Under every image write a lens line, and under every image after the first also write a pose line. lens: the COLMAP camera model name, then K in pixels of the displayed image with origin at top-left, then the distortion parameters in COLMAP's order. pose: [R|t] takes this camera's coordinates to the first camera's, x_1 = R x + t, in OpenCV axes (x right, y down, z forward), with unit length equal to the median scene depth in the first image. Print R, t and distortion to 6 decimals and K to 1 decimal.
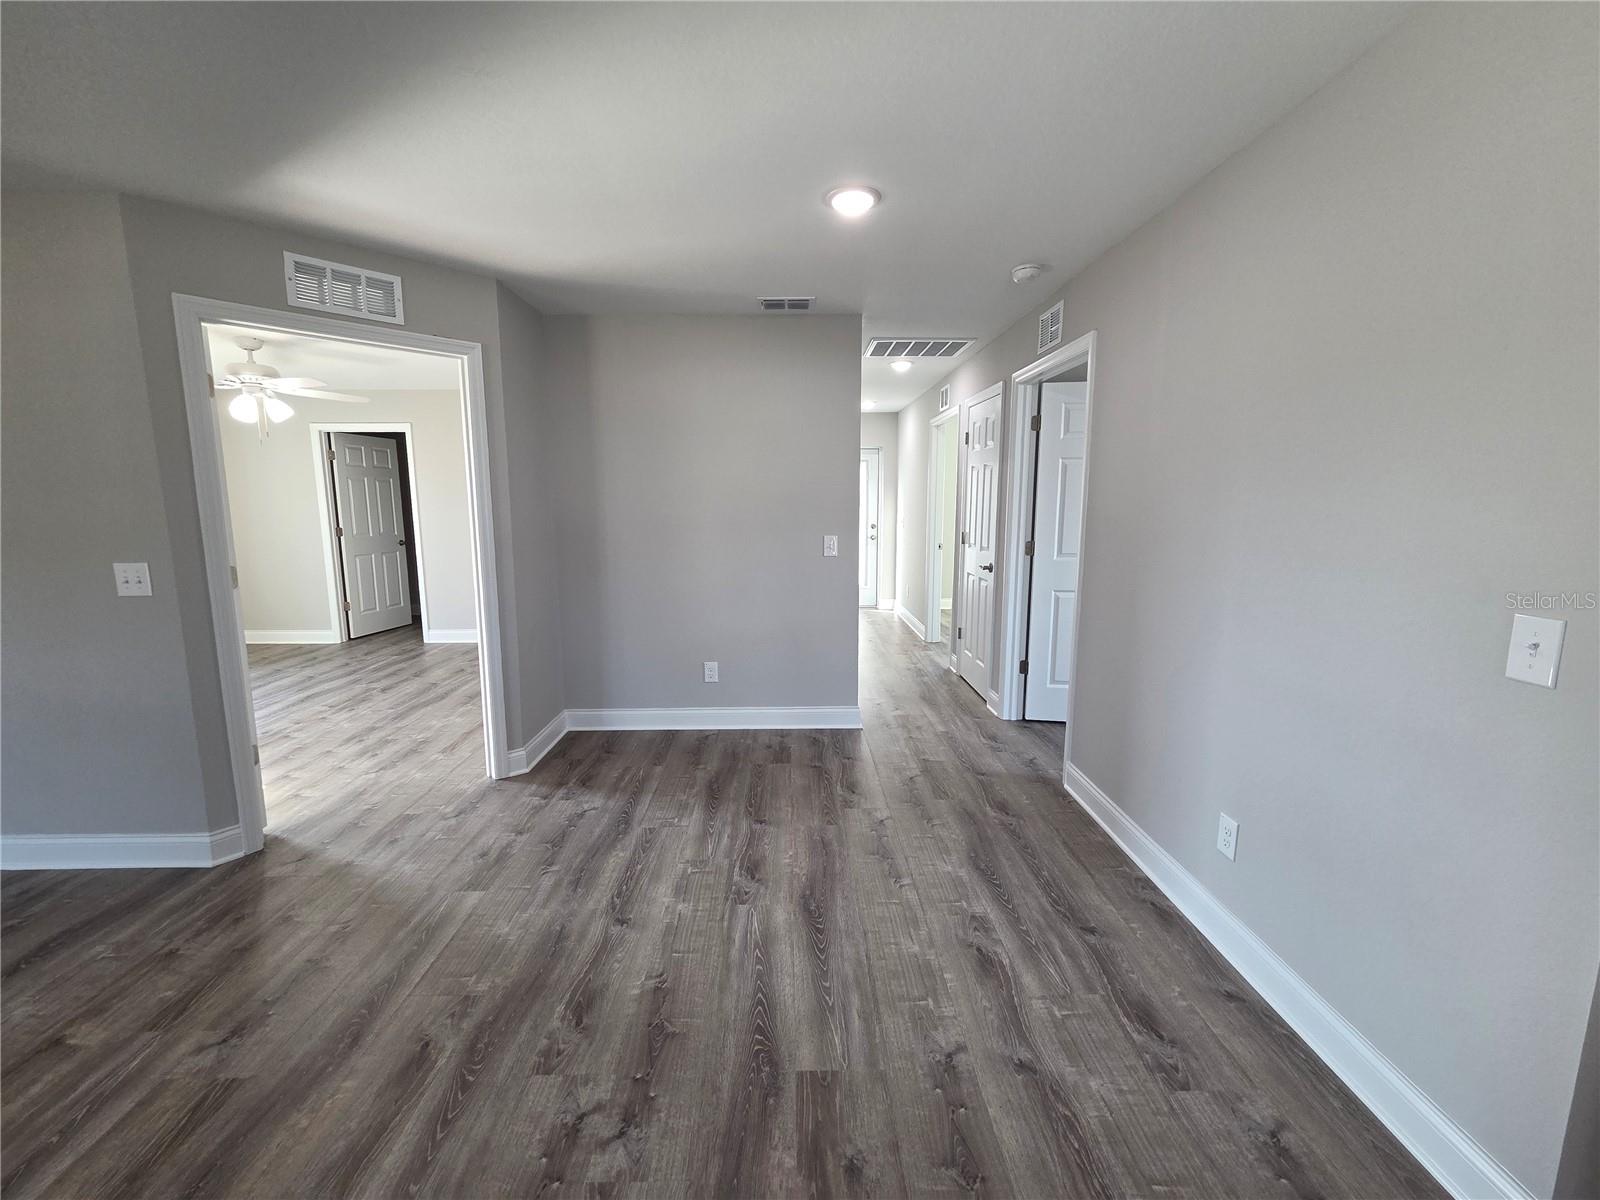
lens RADIAL K [[654.5, 0, 799.5], [0, 654.5, 592.6], [0, 0, 1]] dist [0.003050, 0.000361]
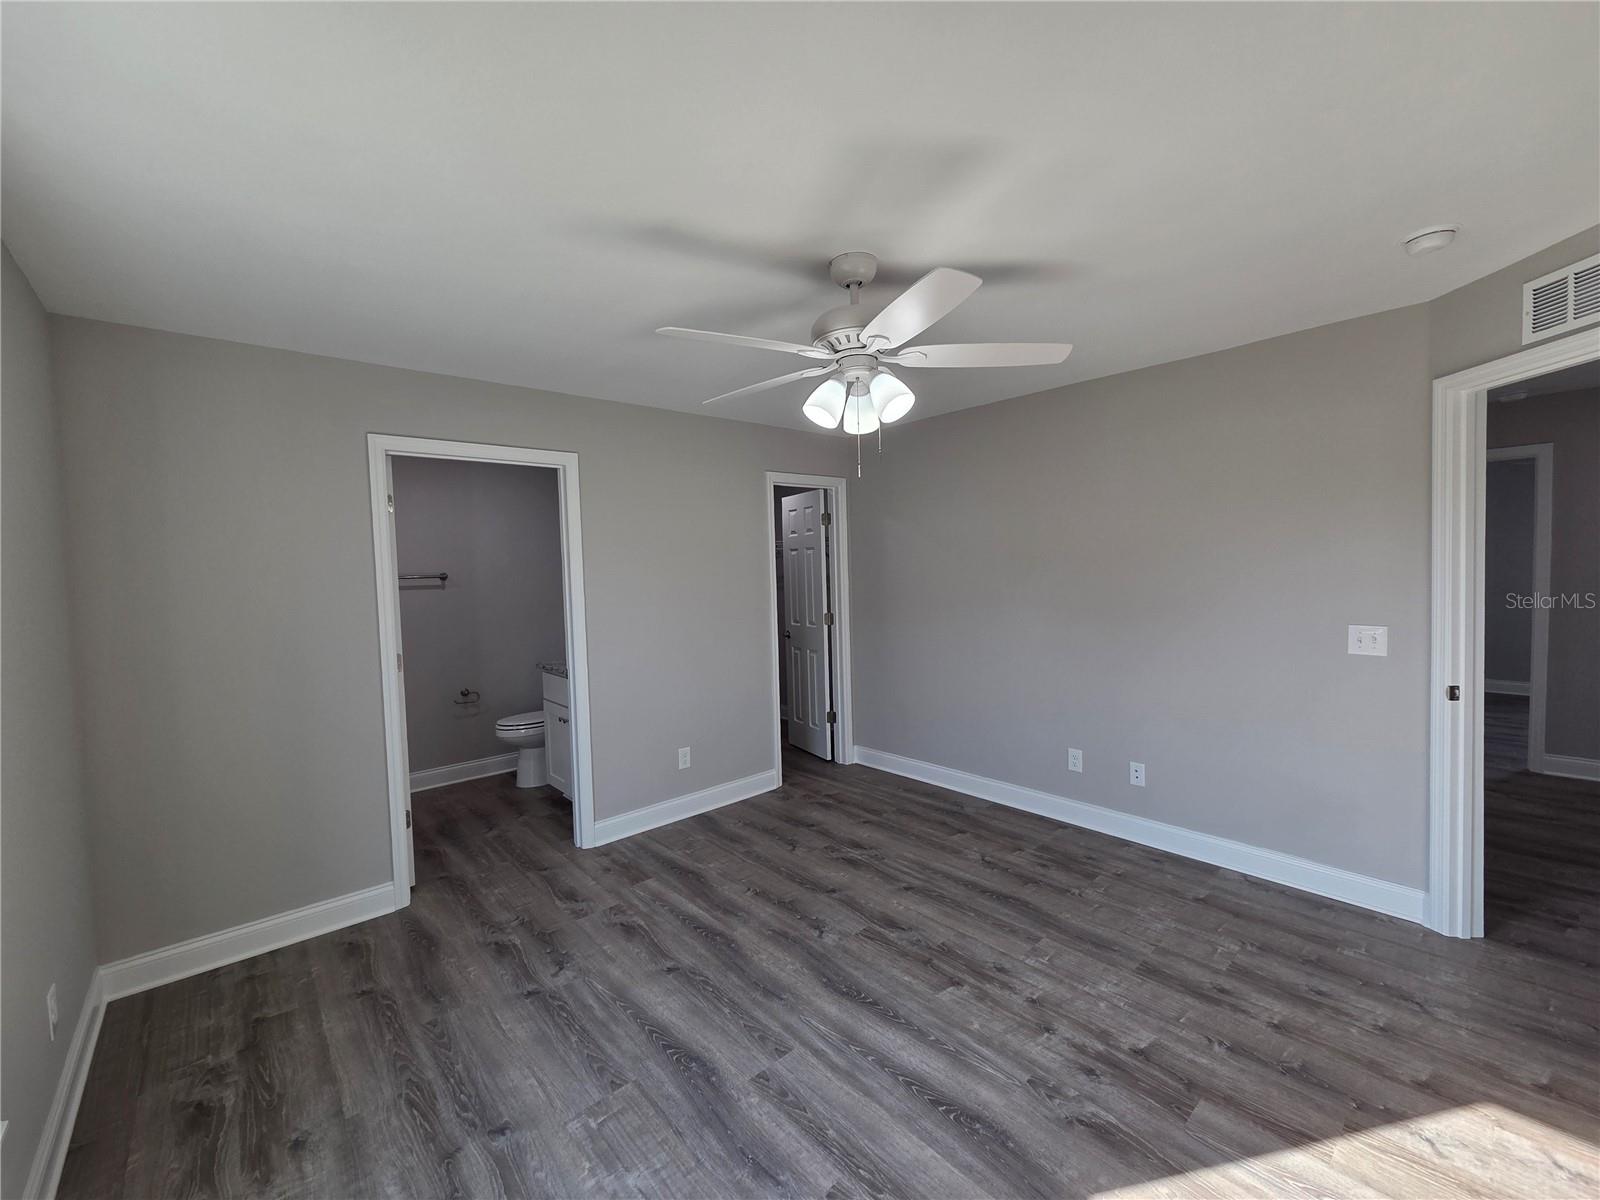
lens RADIAL K [[654.5, 0, 799.5], [0, 654.5, 592.6], [0, 0, 1]] dist [0.003050, 0.000361]
pose [[0.759161, -0.045347, 0.649322, -1.080767], [0.121657, 0.989876, -0.073107, -0.102155], [-0.639433, 0.134495, 0.756992, 0.621938]]
